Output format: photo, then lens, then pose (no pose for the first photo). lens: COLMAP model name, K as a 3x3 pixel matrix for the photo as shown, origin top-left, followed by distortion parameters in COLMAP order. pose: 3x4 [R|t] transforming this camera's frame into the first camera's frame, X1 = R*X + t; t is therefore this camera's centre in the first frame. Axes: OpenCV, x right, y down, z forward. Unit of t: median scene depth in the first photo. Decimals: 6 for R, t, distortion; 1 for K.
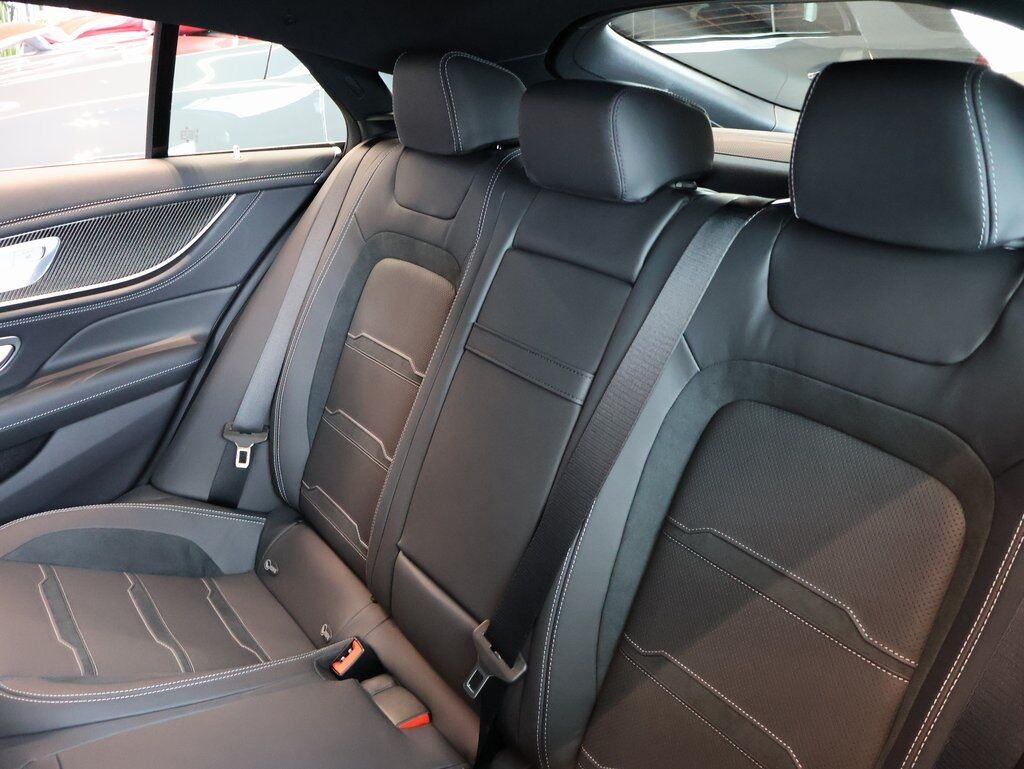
lens RADIAL K [[954.3, 0, 512.8], [0, 954.3, 376.9], [0, 0, 1]] dist [-0.005178, -0.007857]
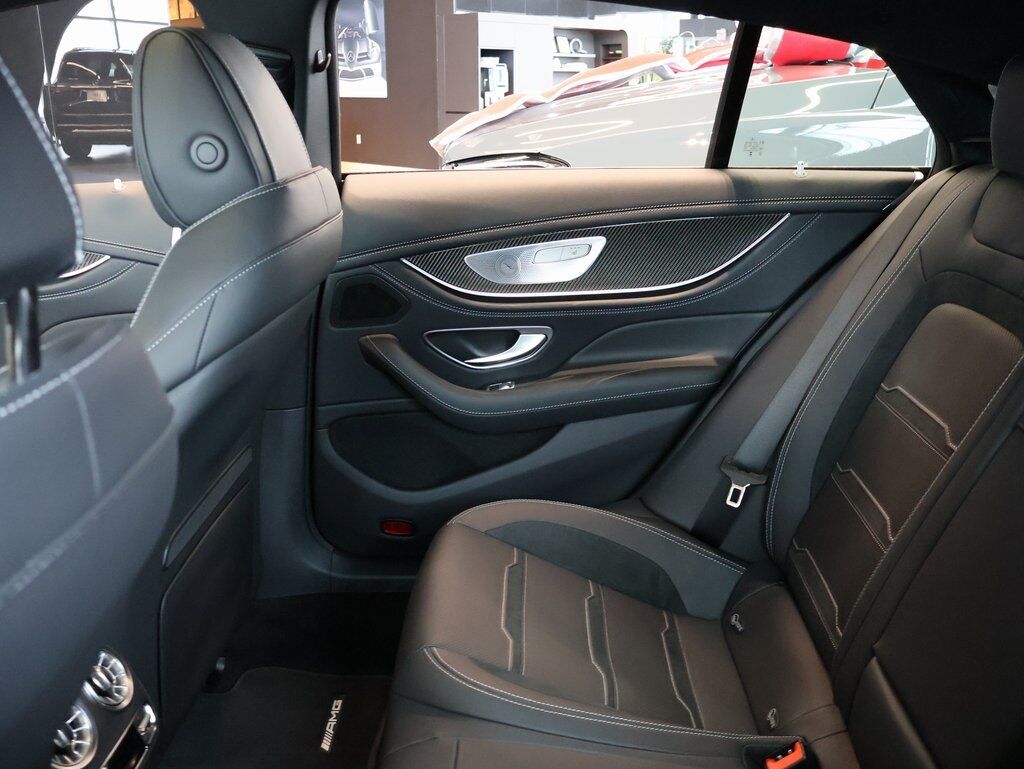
lens RADIAL K [[954.3, 0, 512.8], [0, 954.3, 376.9], [0, 0, 1]] dist [-0.005178, -0.007857]
pose [[0.816432, 0.179573, -0.548810, 0.023951], [-0.204096, 0.978809, 0.016650, 0.001181], [0.540170, 0.098416, 0.835781, 0.110546]]
